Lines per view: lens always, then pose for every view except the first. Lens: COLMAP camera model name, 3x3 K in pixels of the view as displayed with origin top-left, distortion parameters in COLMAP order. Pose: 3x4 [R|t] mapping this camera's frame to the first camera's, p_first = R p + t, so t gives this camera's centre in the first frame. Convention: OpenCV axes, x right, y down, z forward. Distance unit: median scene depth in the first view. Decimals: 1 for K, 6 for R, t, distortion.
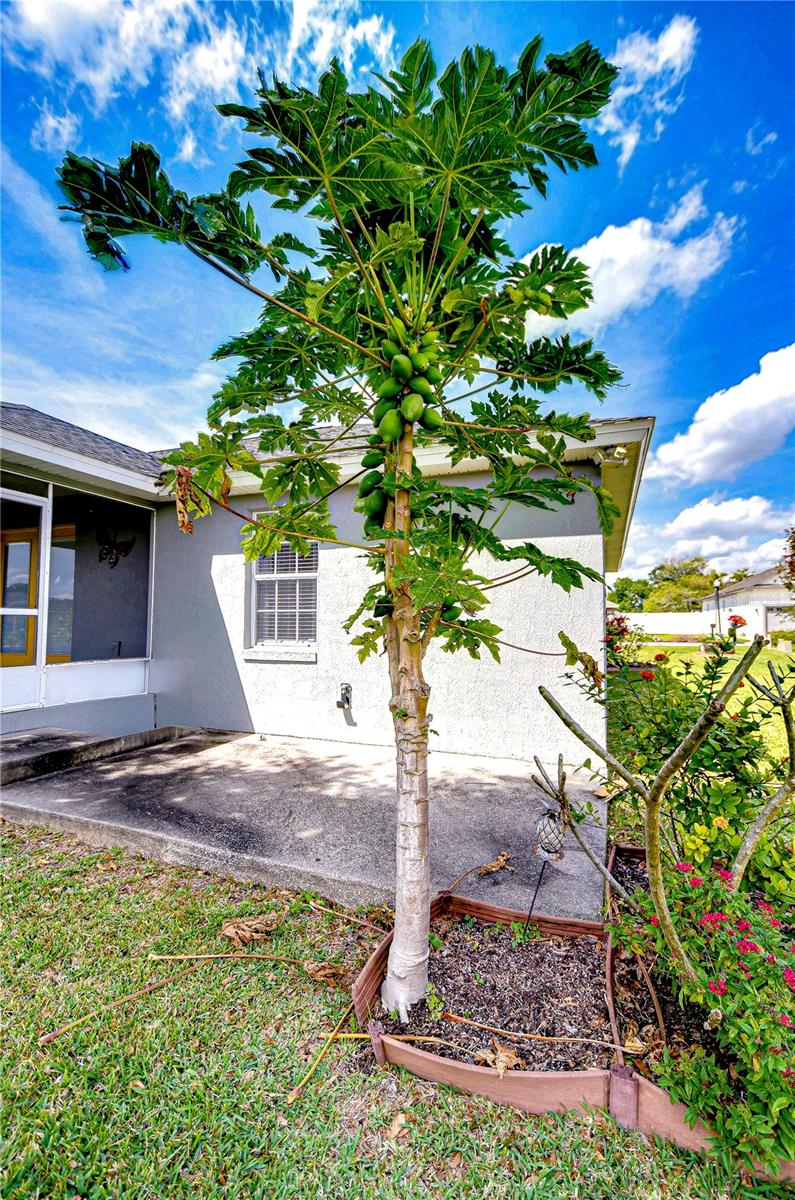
lens RADIAL K [[514.7, 0, 414.9], [0, 514.7, 598.6], [0, 0, 1]] dist [0.014755, -0.014330]
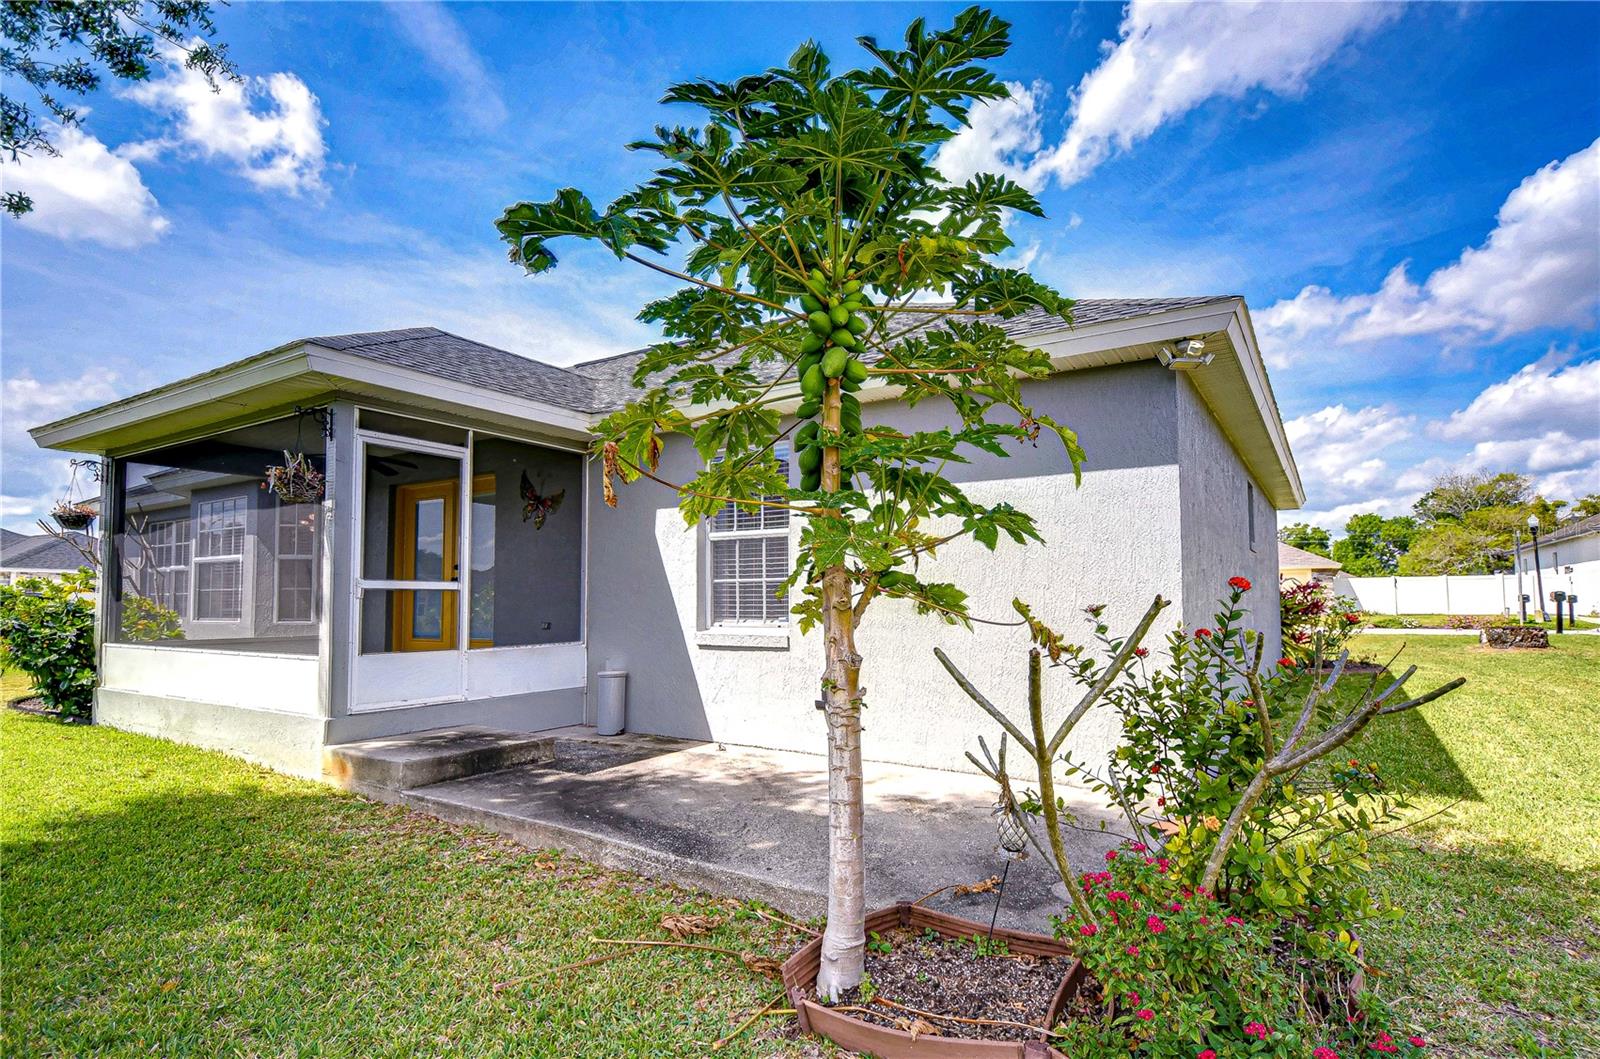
lens RADIAL K [[825.5, 0, 800.2], [0, 825.5, 559.0], [0, 0, 1]] dist [0.000977, 0.000173]
pose [[0.976361, -0.019312, -0.215284, 0.150390], [0.018823, 0.999813, -0.004320, -0.001693], [0.215327, 0.000166, 0.976542, -0.294185]]
